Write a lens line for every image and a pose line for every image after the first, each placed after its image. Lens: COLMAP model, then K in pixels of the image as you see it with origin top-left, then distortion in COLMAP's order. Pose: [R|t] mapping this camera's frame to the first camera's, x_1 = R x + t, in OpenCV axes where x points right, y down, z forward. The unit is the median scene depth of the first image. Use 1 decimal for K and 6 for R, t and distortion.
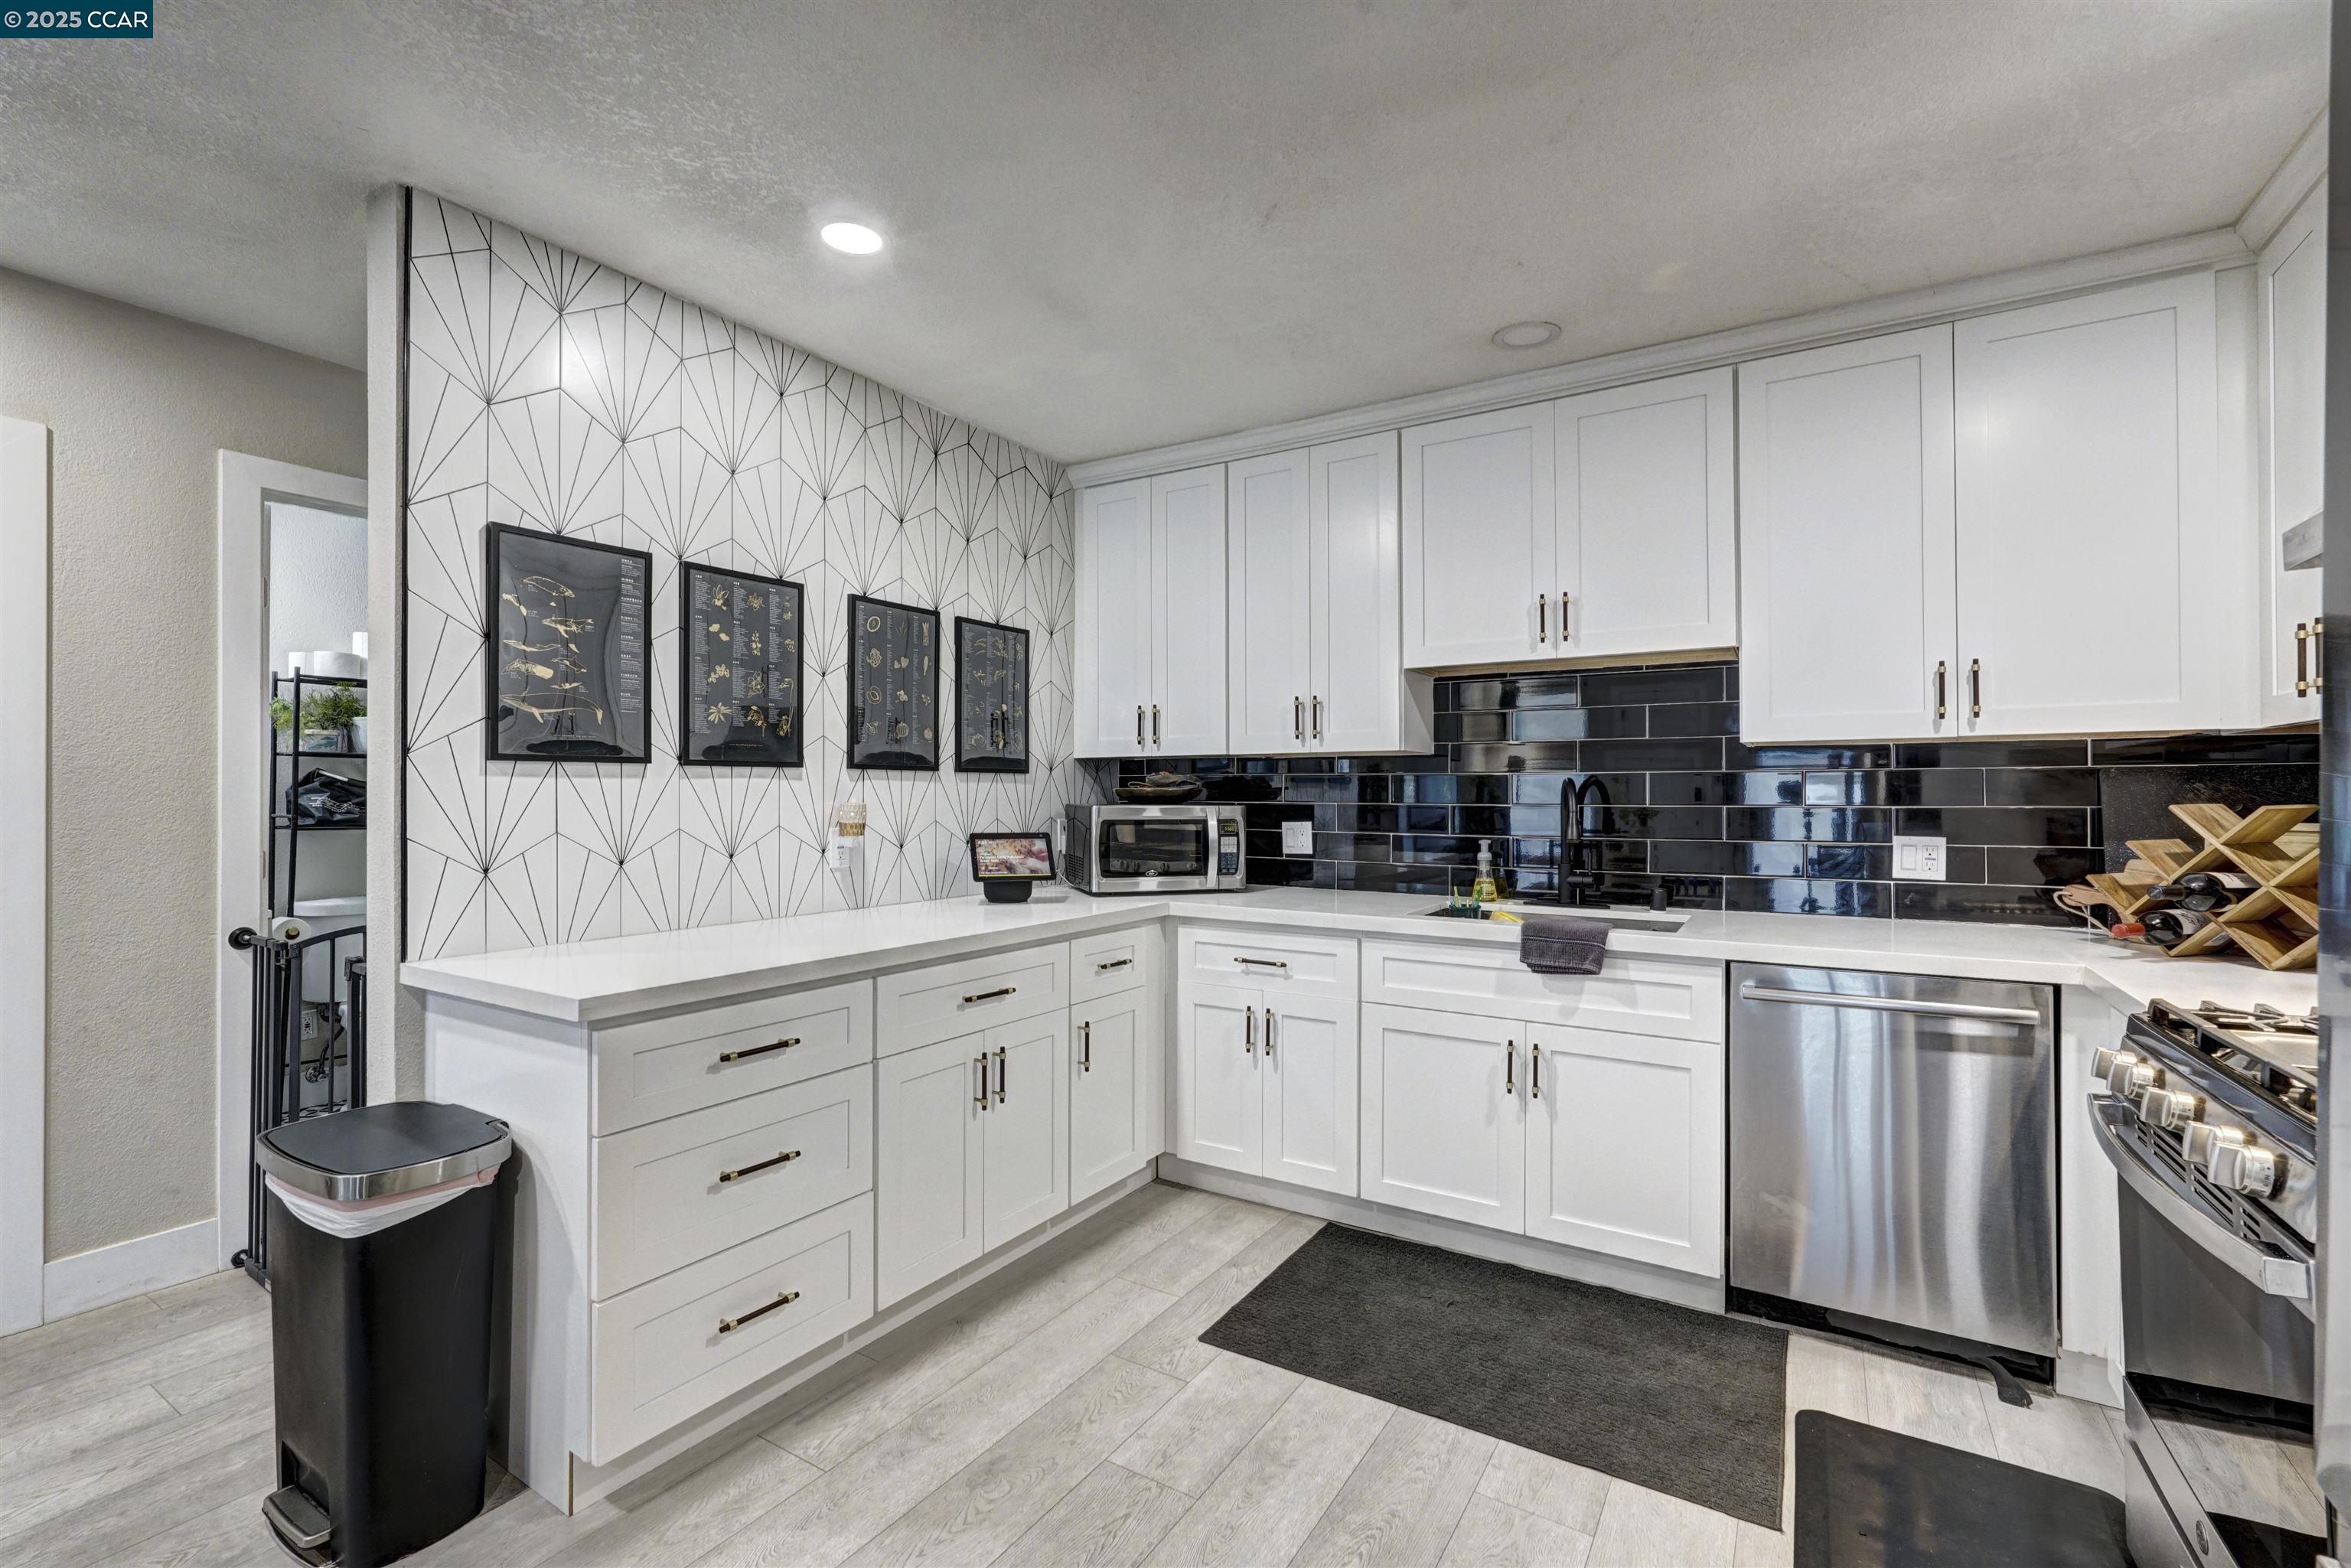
lens RADIAL K [[1029.4, 0, 1171.4], [0, 1029.4, 785.4], [0, 0, 1]] dist [-0.013912, 0.007169]
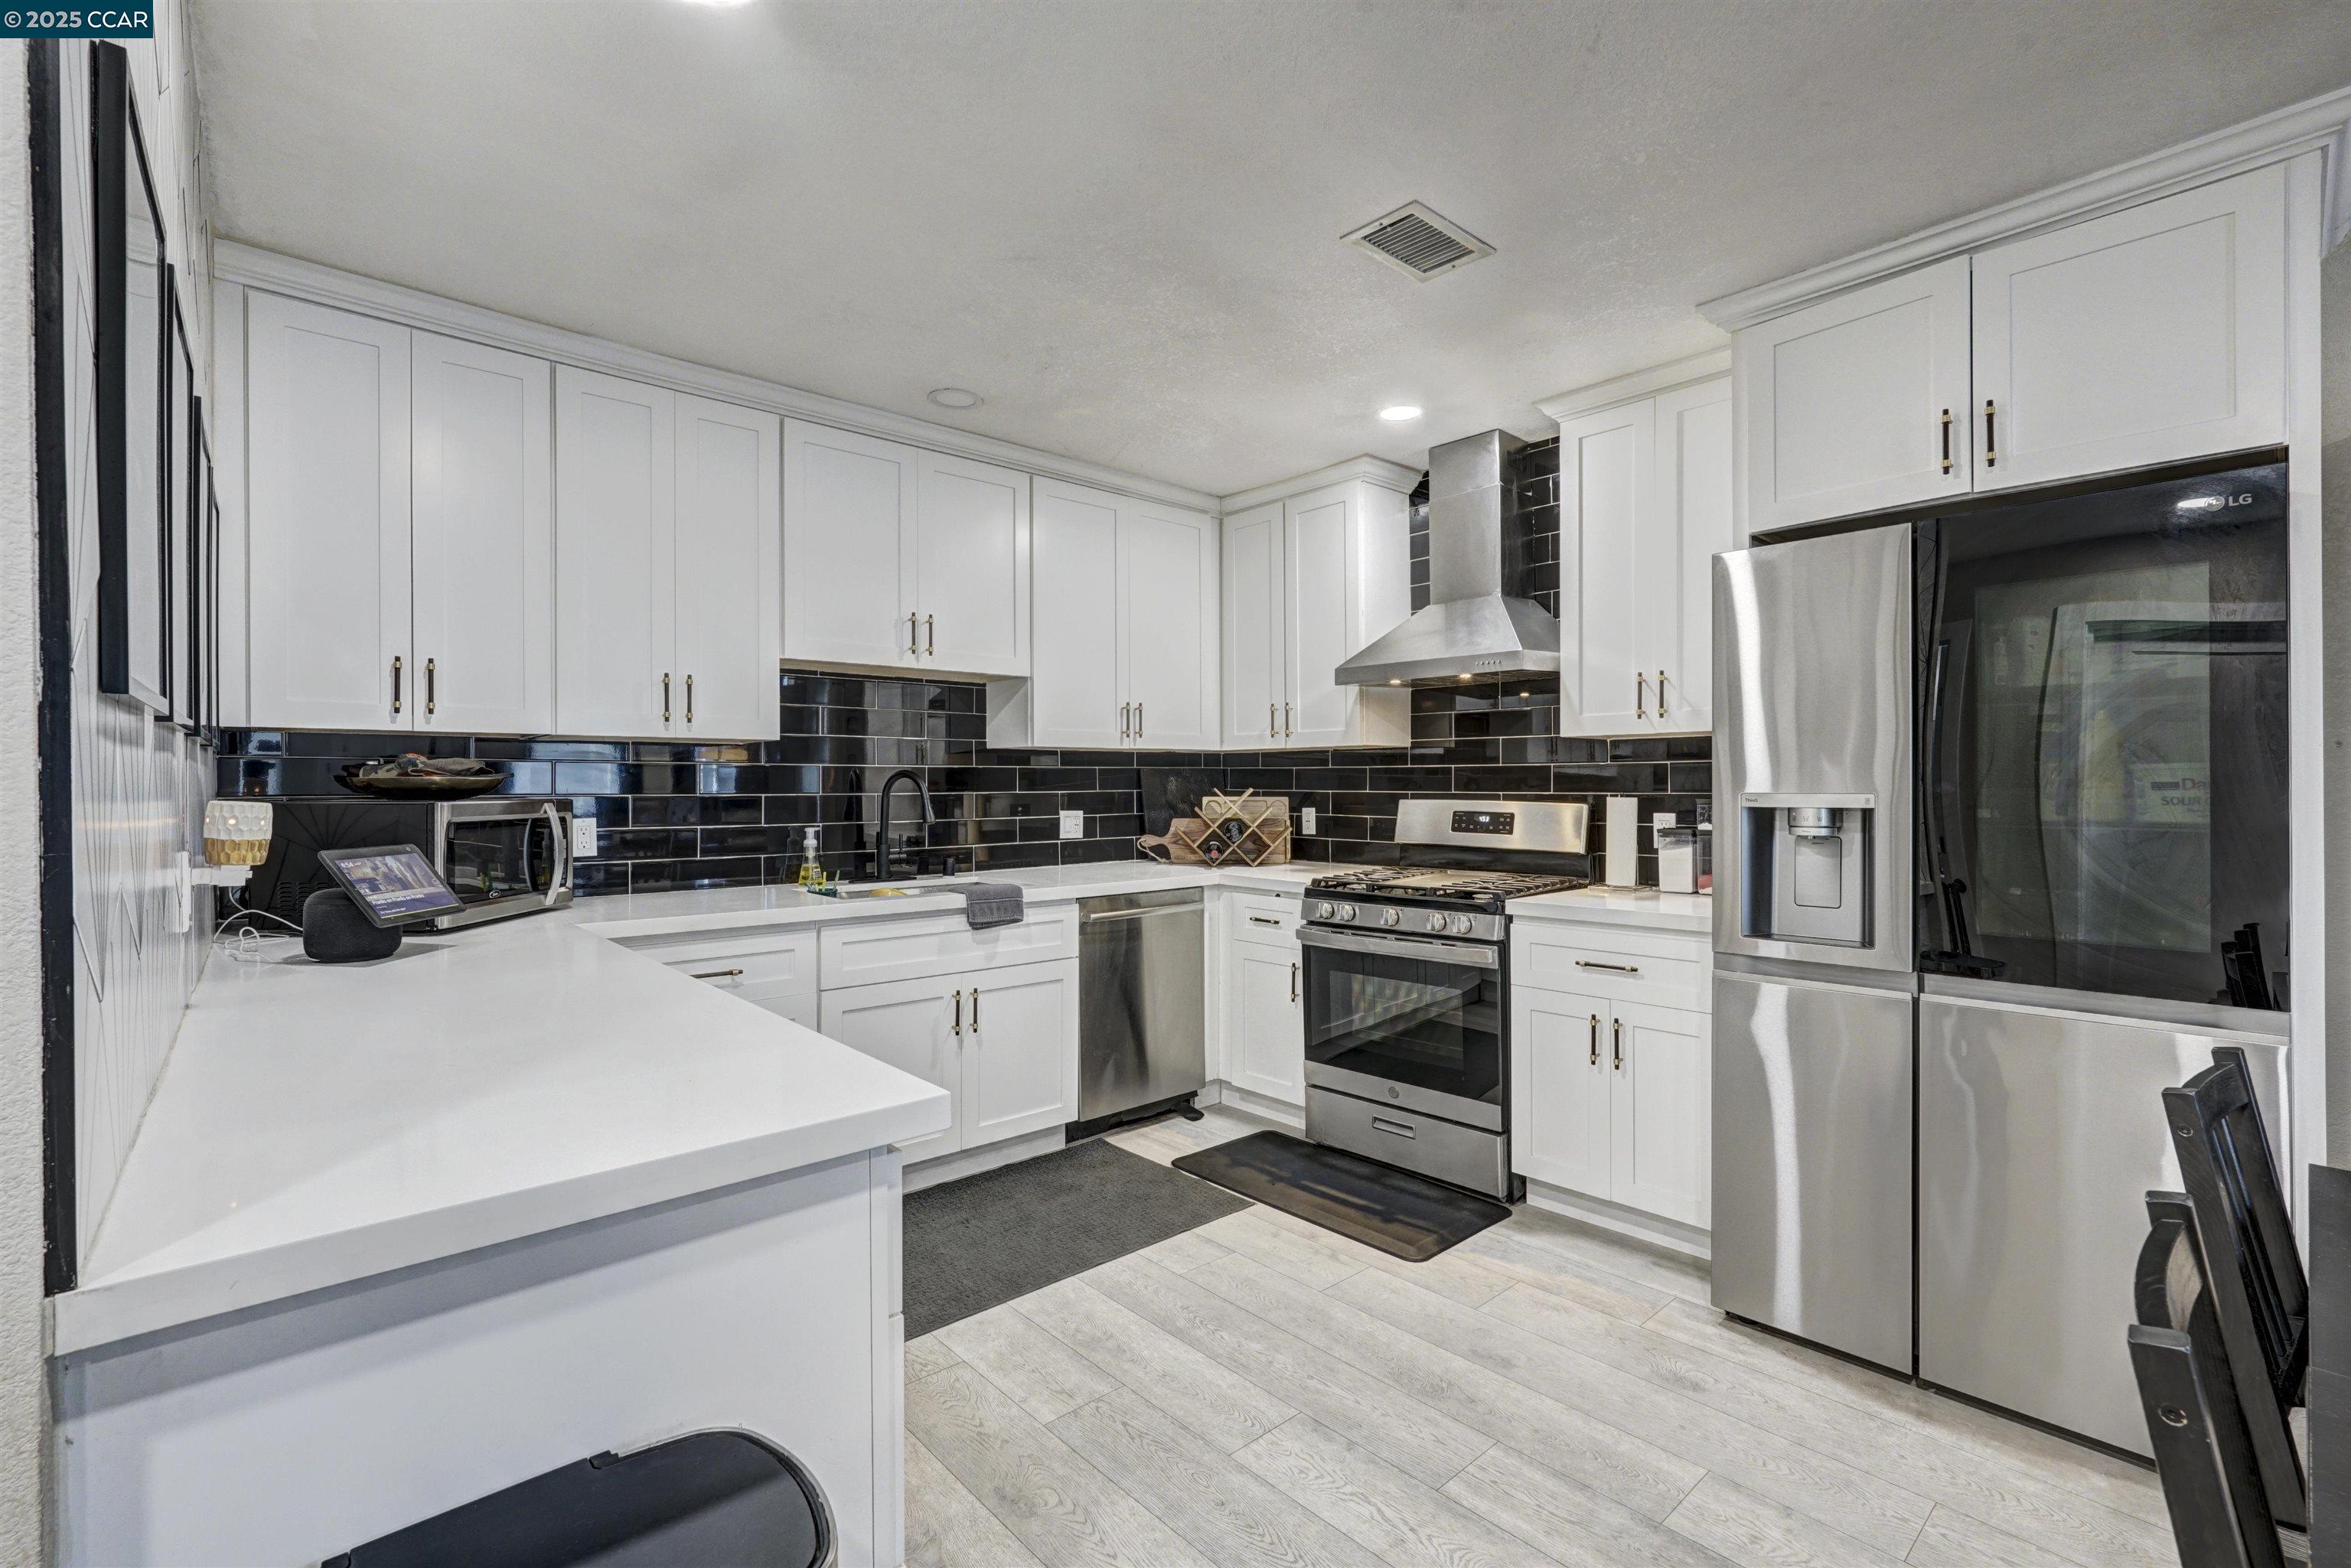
lens RADIAL K [[1029.4, 0, 1172.1], [0, 1029.4, 787.7], [0, 0, 1]] dist [-0.013912, 0.007169]
pose [[0.275990, -0.003546, 0.961154, -0.724442], [-0.003830, 0.999981, 0.004788, 0.006557], [-0.961153, -0.005002, 0.275971, 0.421318]]
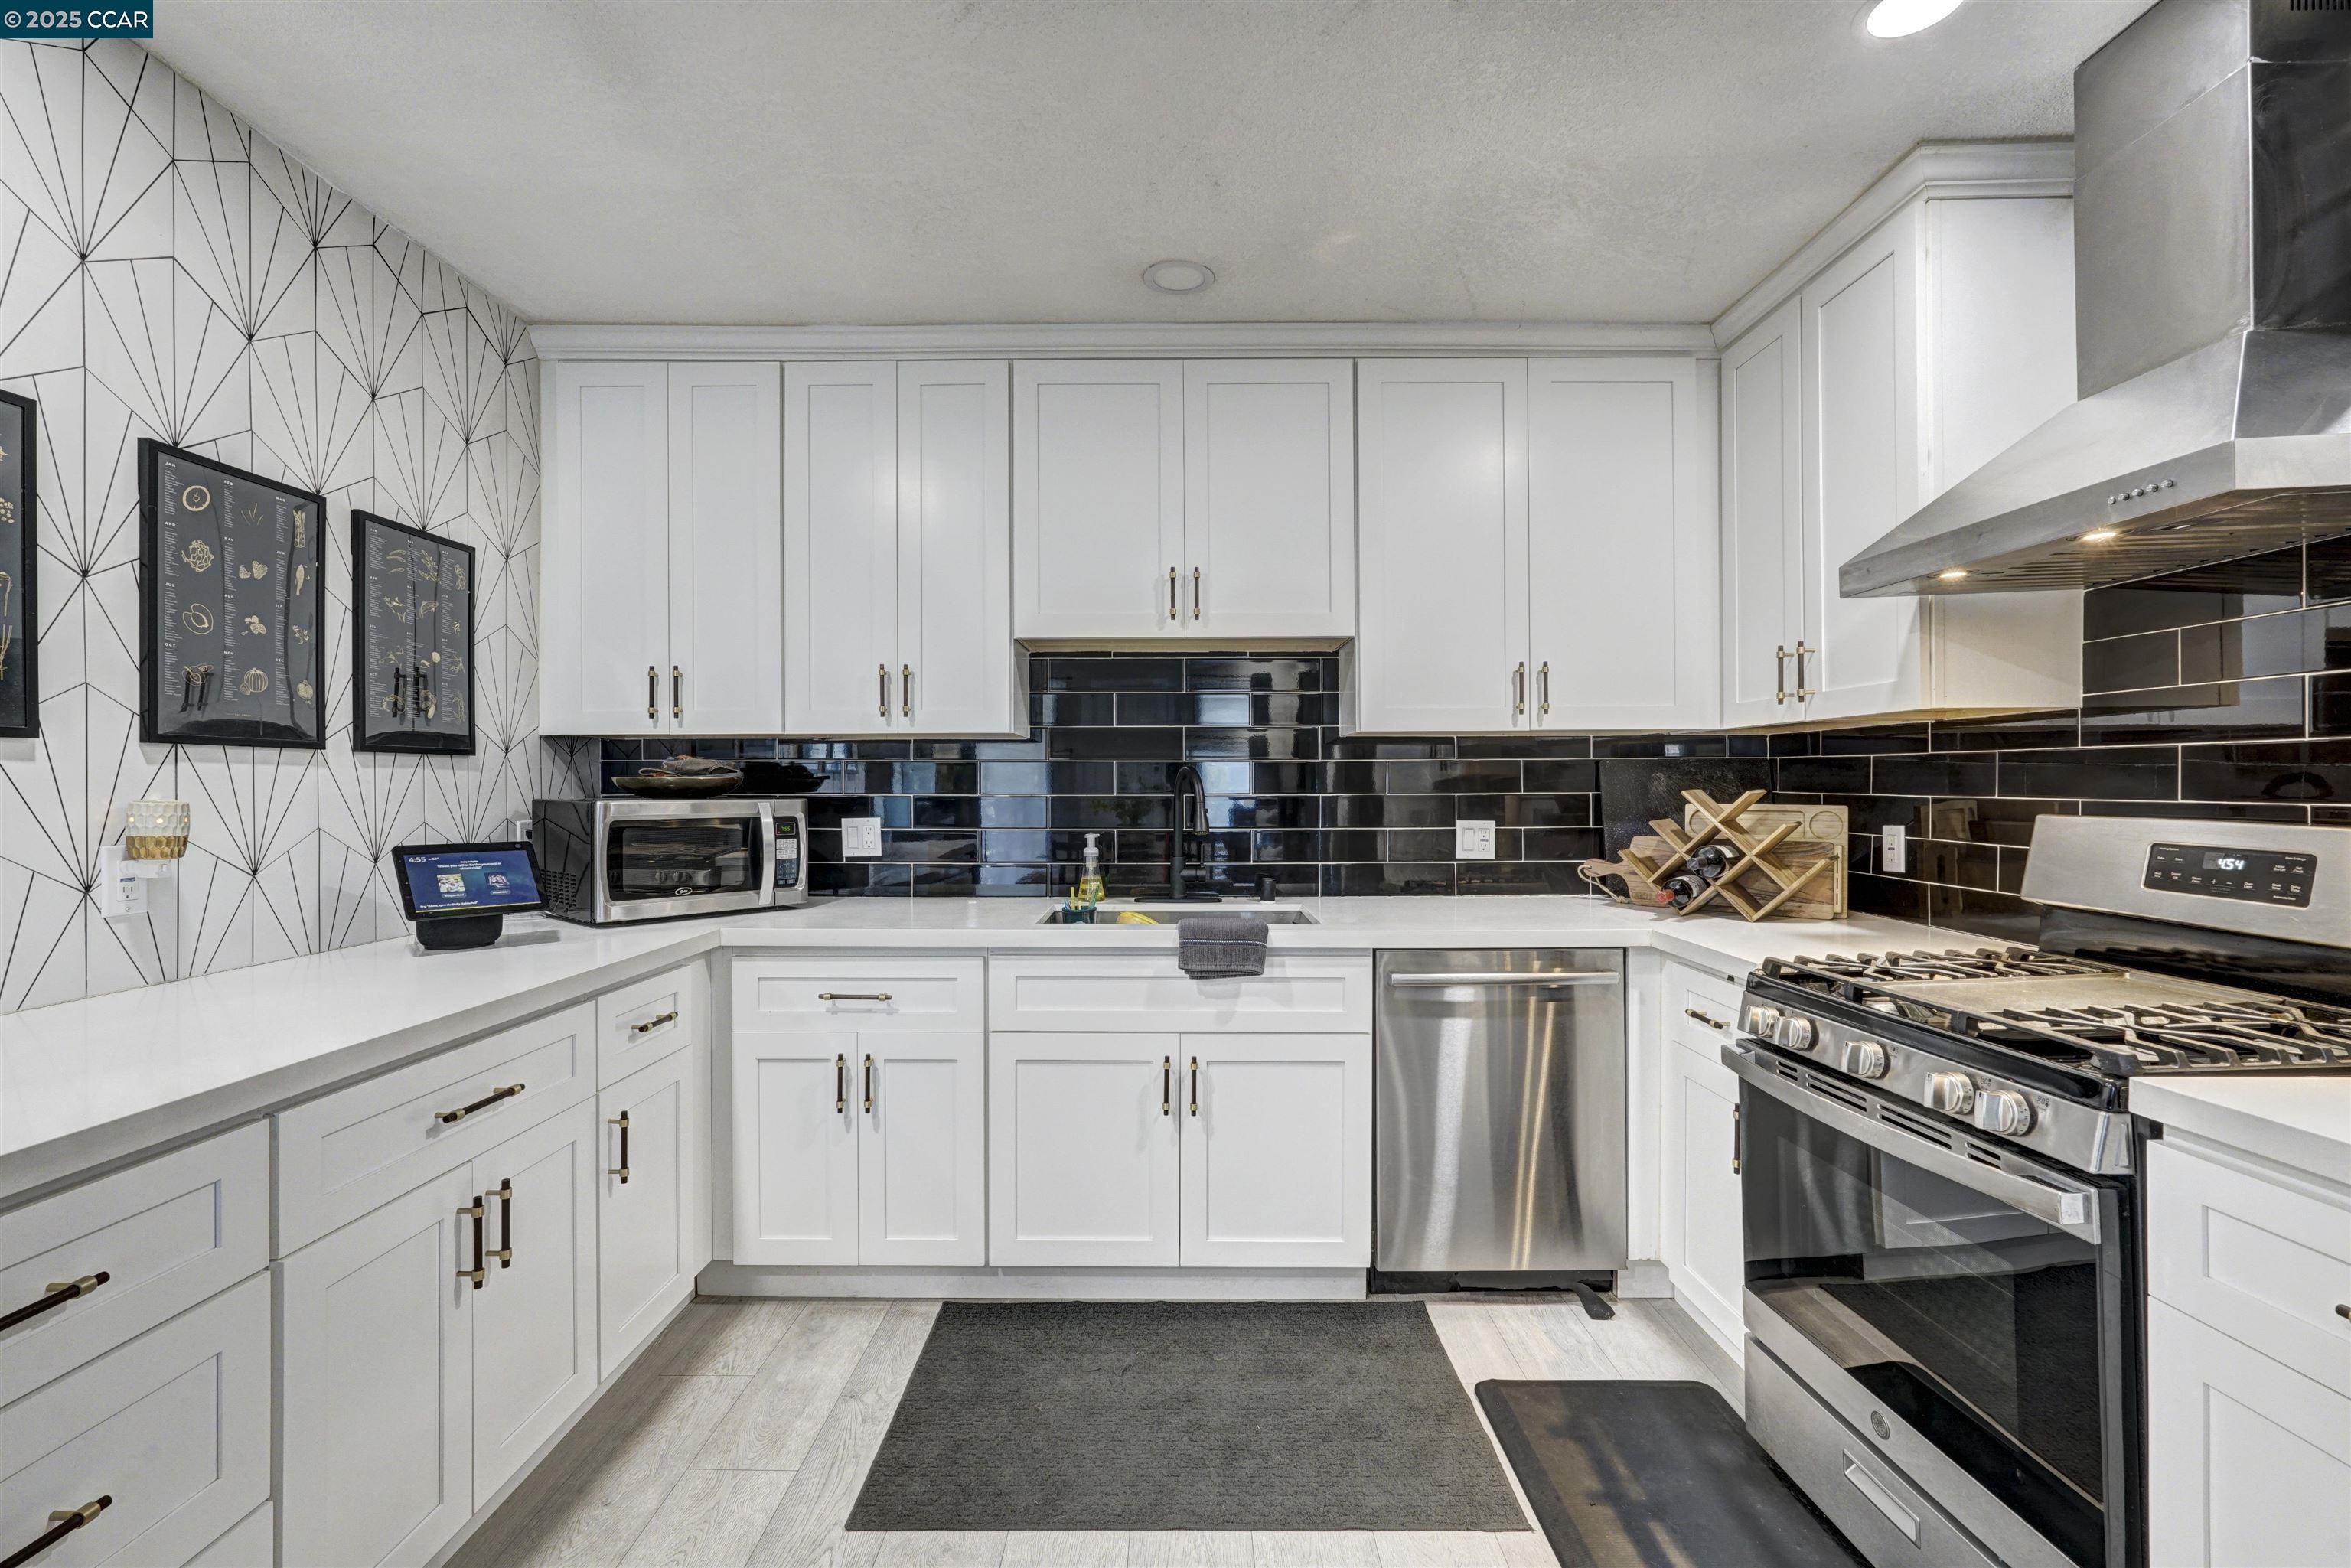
lens RADIAL K [[1029.4, 0, 1172.8], [0, 1029.4, 785.2], [0, 0, 1]] dist [-0.013912, 0.007169]
pose [[0.848861, -0.003750, 0.528603, -0.138085], [-0.000901, 0.999963, 0.008540, 0.002507], [-0.528616, -0.007726, 0.848826, 0.225729]]
